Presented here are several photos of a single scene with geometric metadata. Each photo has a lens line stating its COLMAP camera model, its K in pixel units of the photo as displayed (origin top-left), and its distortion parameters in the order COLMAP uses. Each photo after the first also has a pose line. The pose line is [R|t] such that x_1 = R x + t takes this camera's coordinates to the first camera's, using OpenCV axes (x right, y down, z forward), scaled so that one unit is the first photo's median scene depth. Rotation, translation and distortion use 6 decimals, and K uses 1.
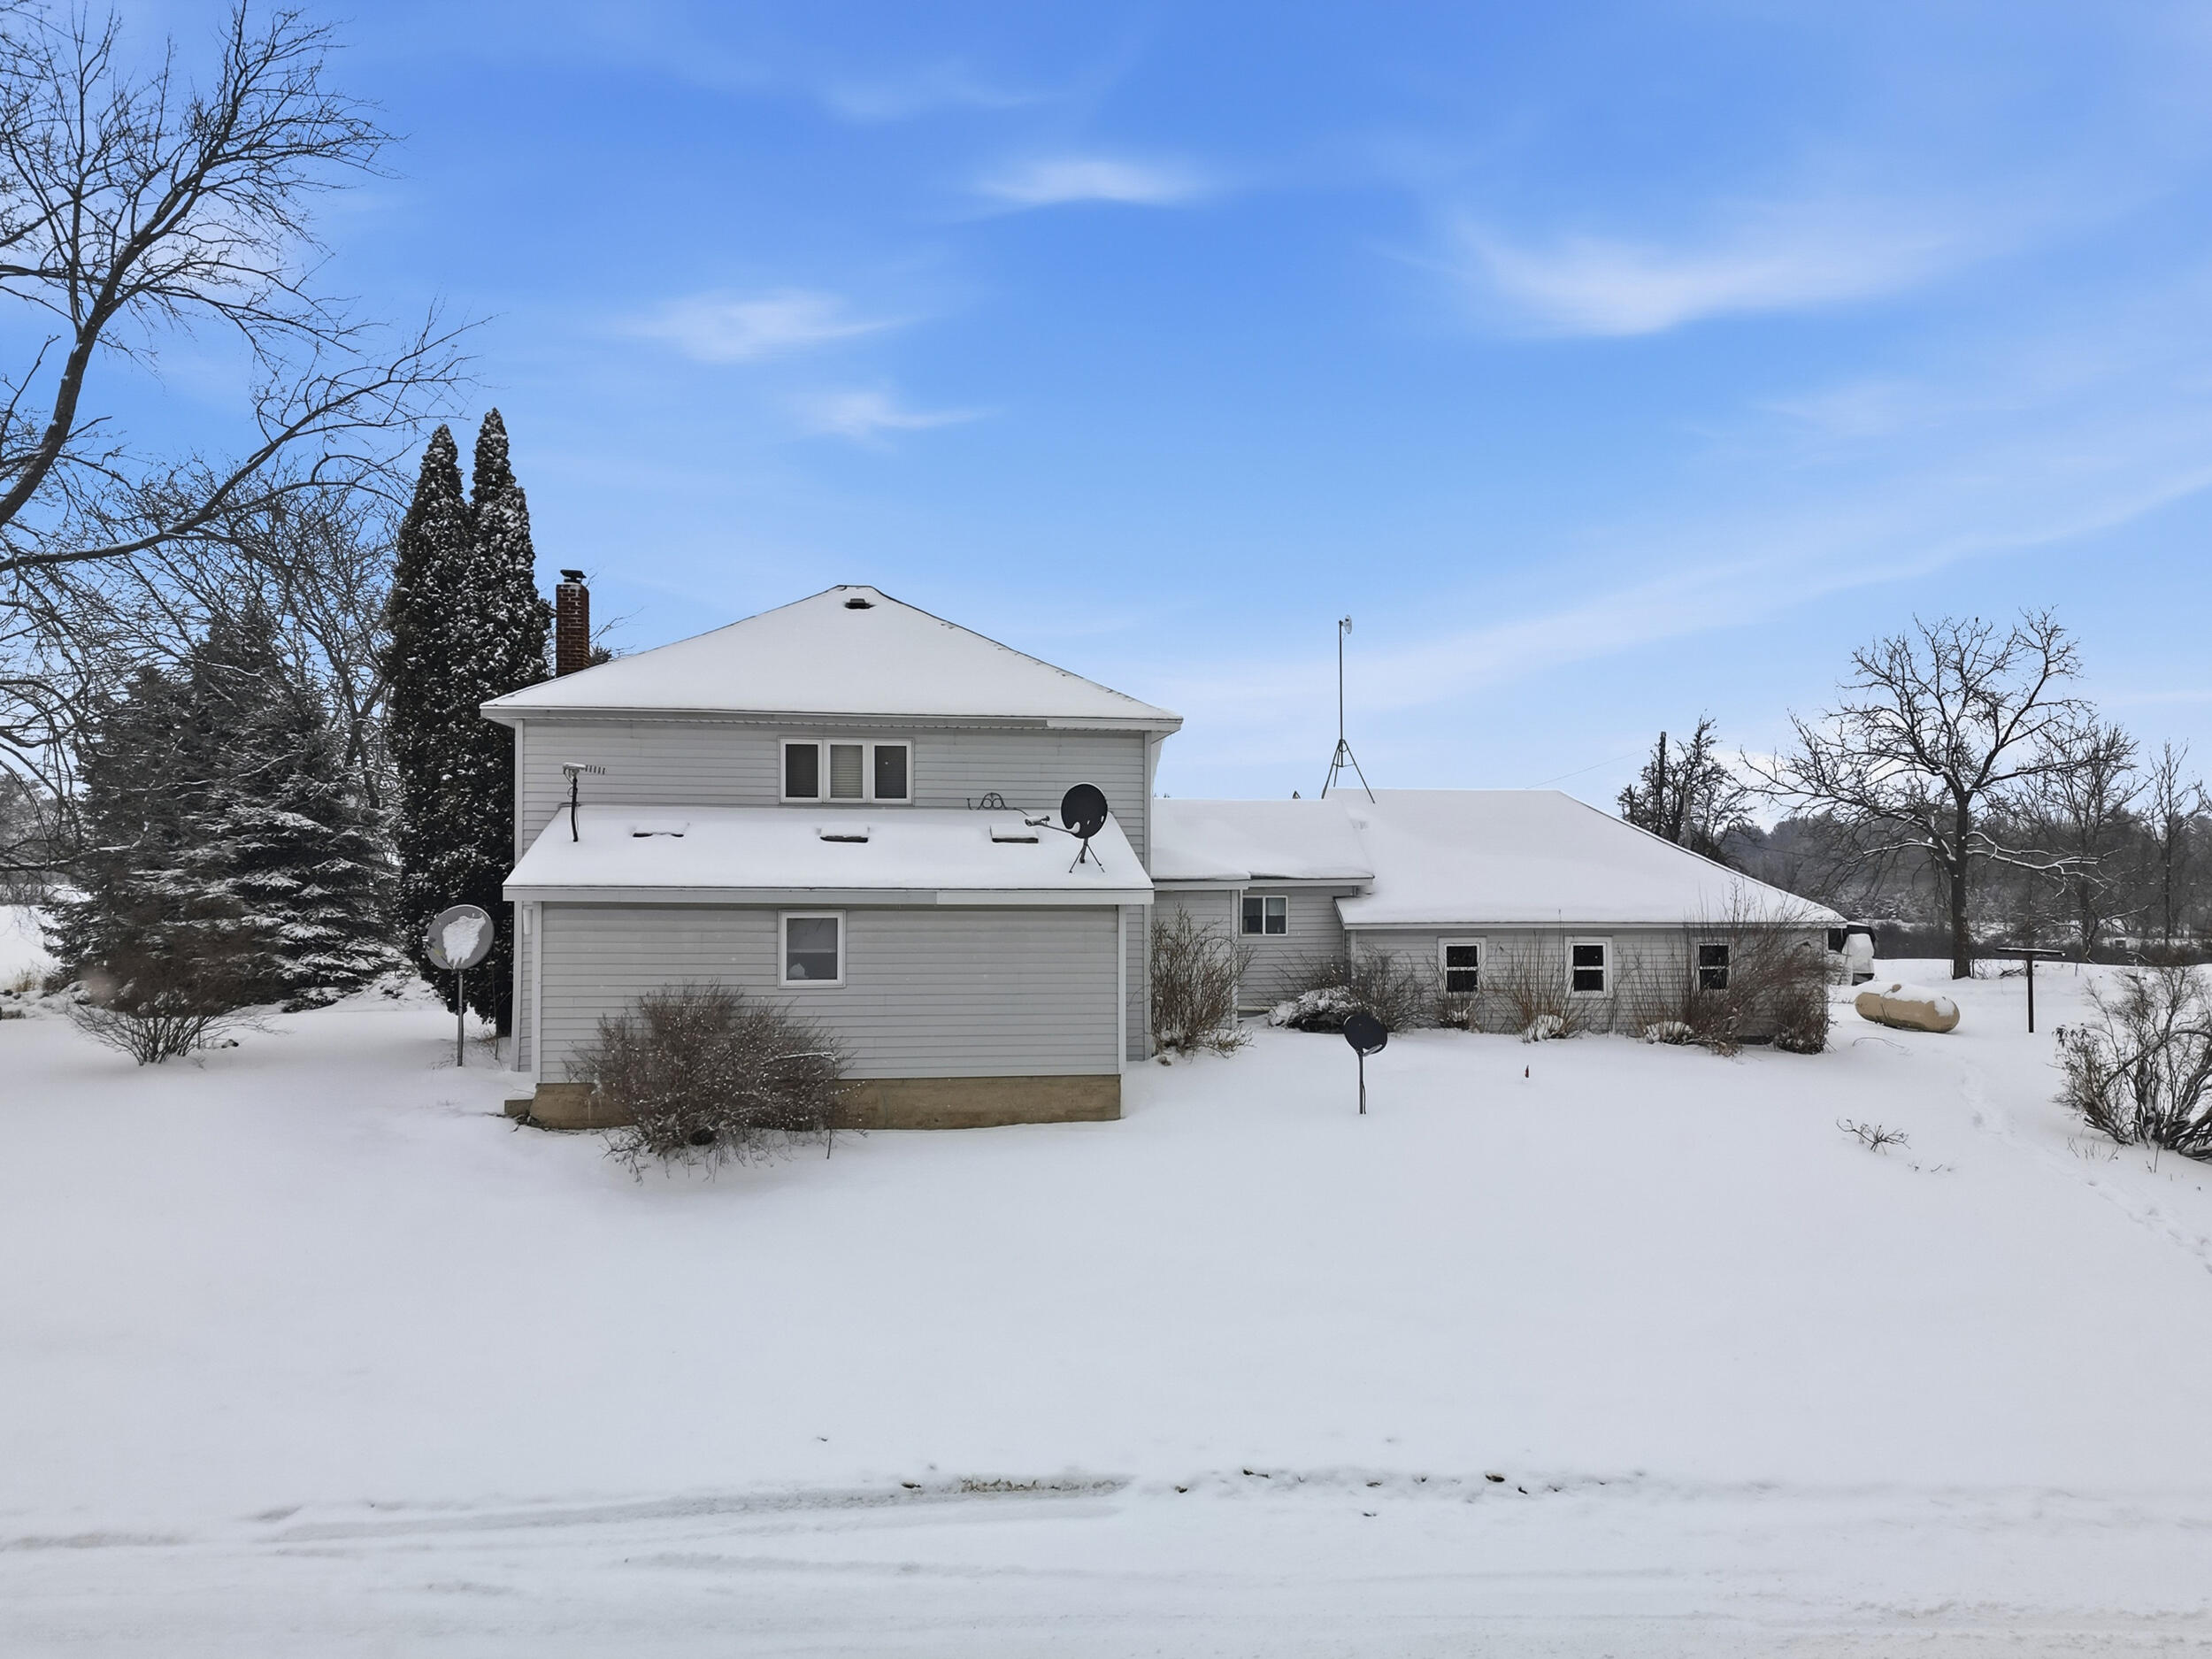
lens RADIAL K [[1544.1, 0, 1147.5], [0, 1544.1, 825.3], [0, 0, 1]] dist [0.124080, -0.103939]
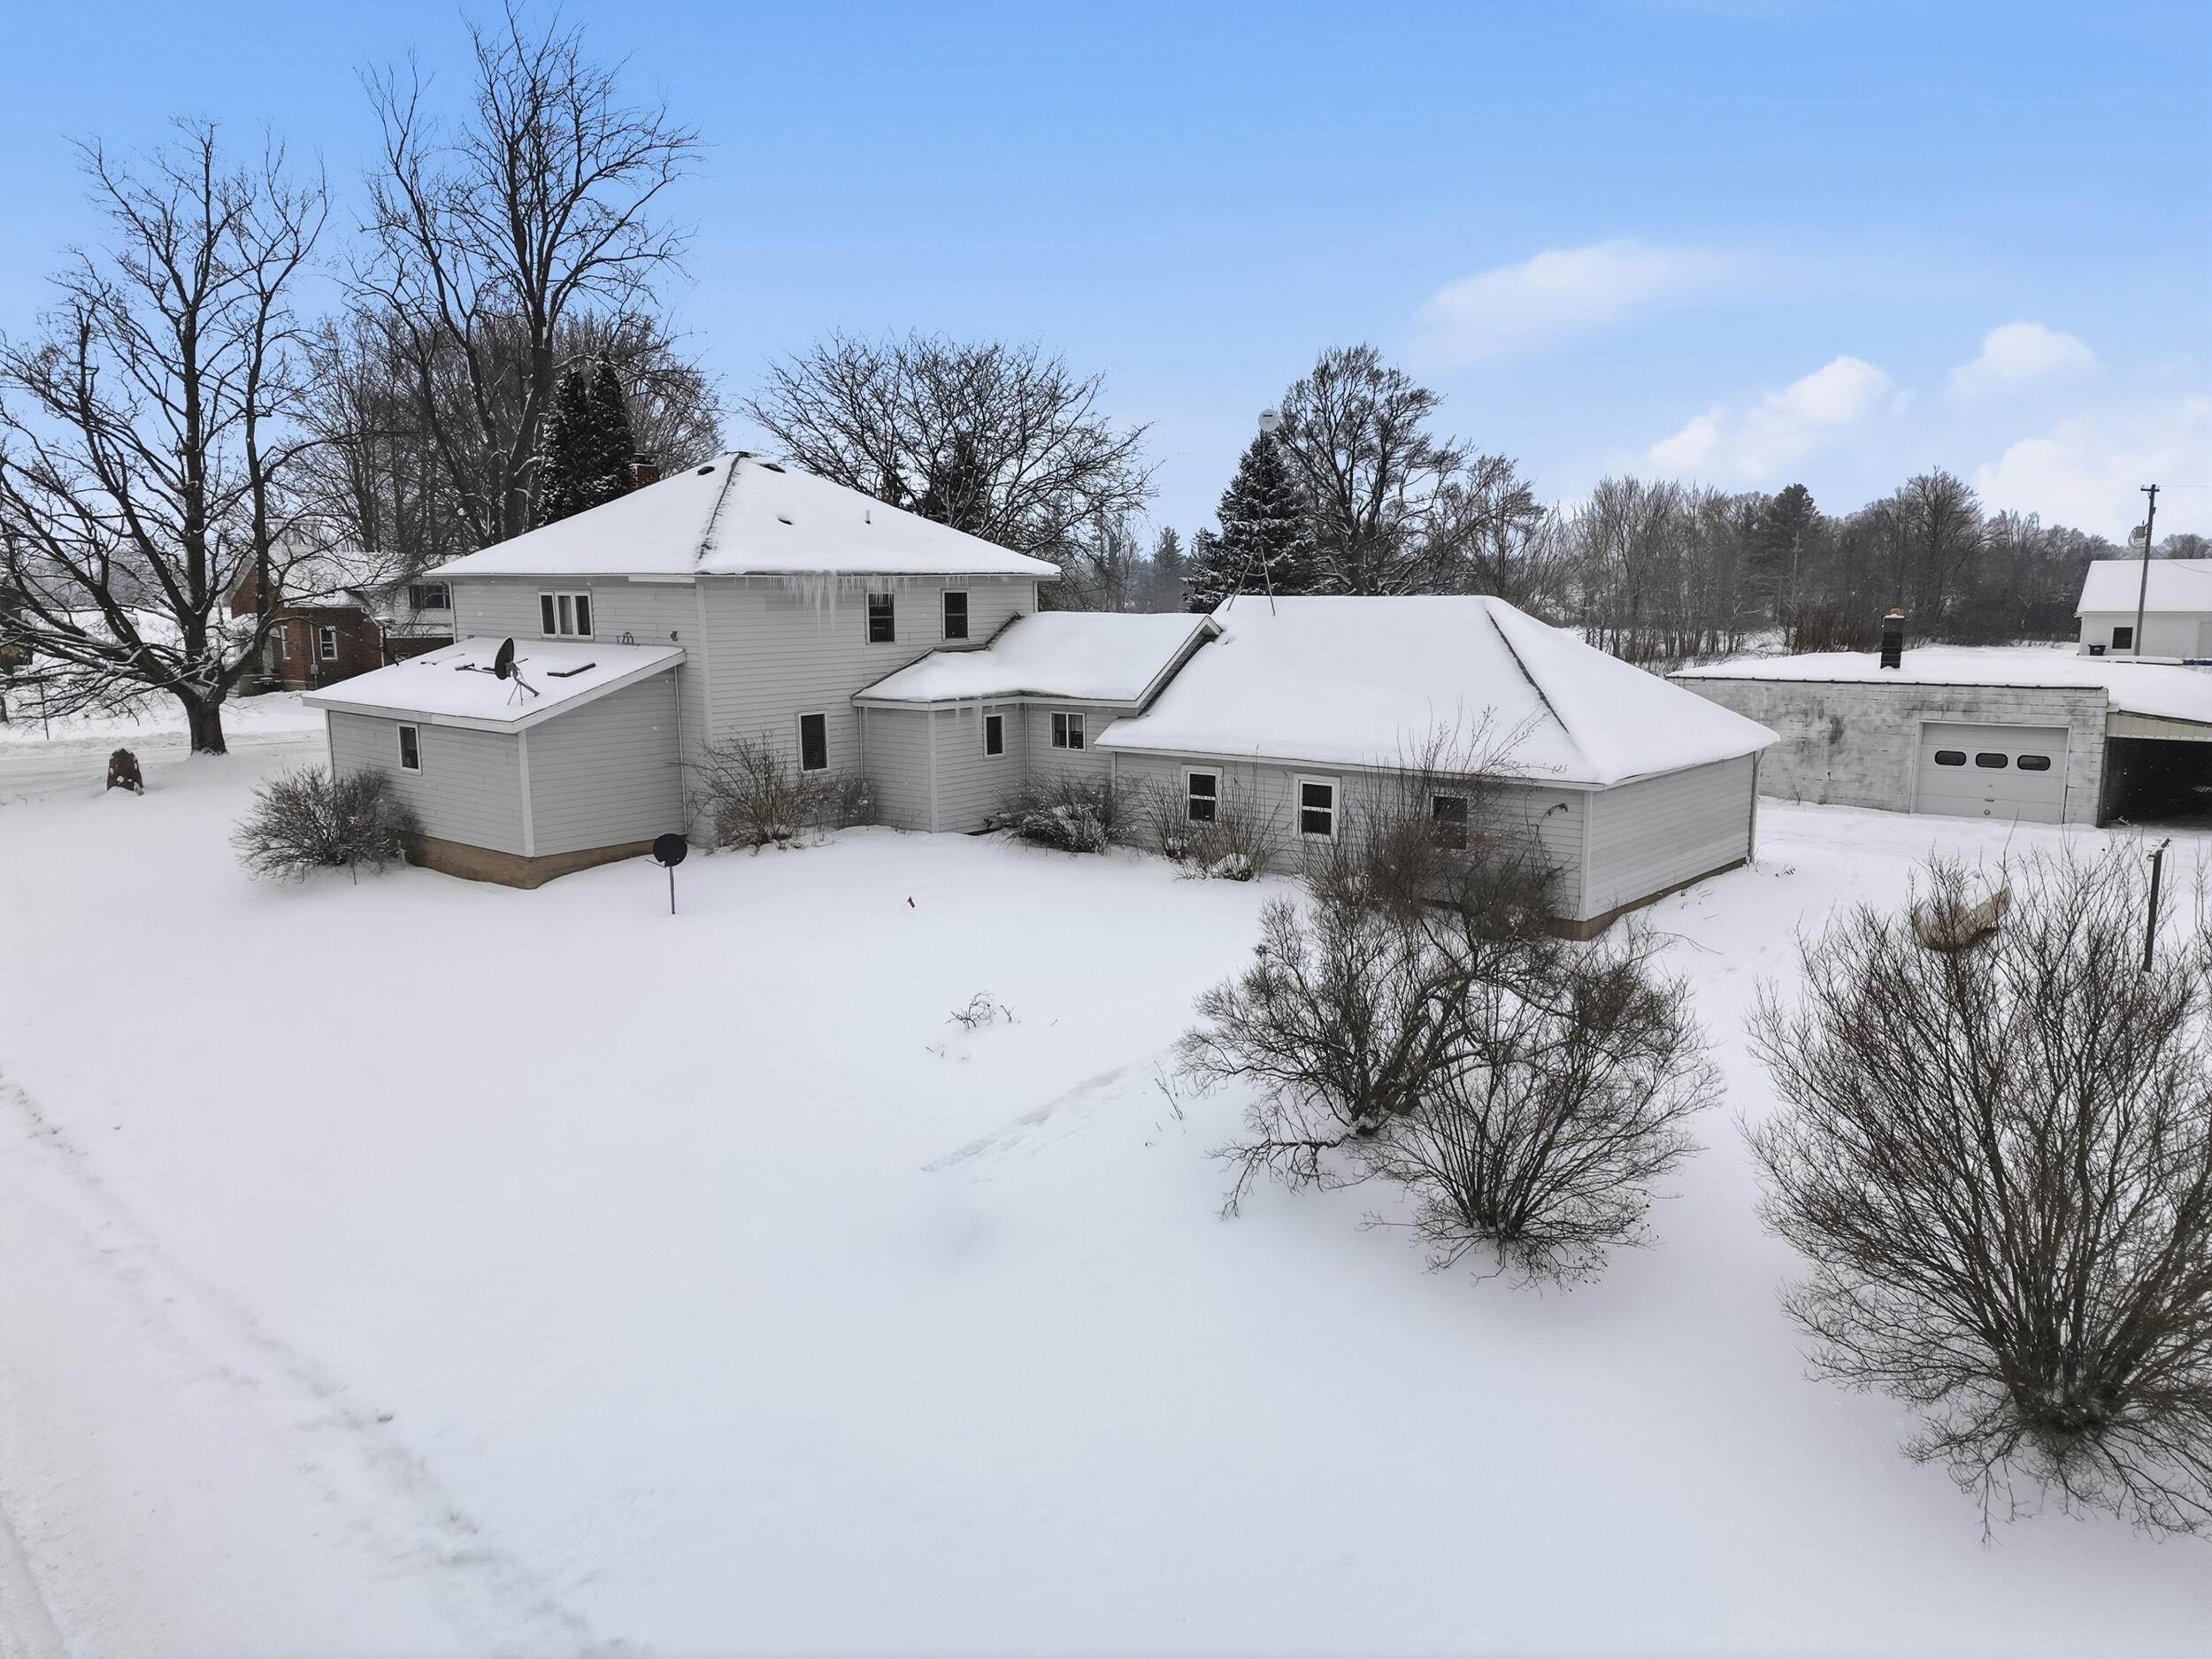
lens RADIAL K [[1544.1, 0, 1147.5], [0, 1544.1, 825.3], [0, 0, 1]] dist [0.124080, -0.103939]
pose [[0.689597, 0.112269, -0.715438, 0.883577], [0.021971, 0.984212, 0.175623, -0.063342], [0.723860, -0.136828, 0.676243, 0.309846]]
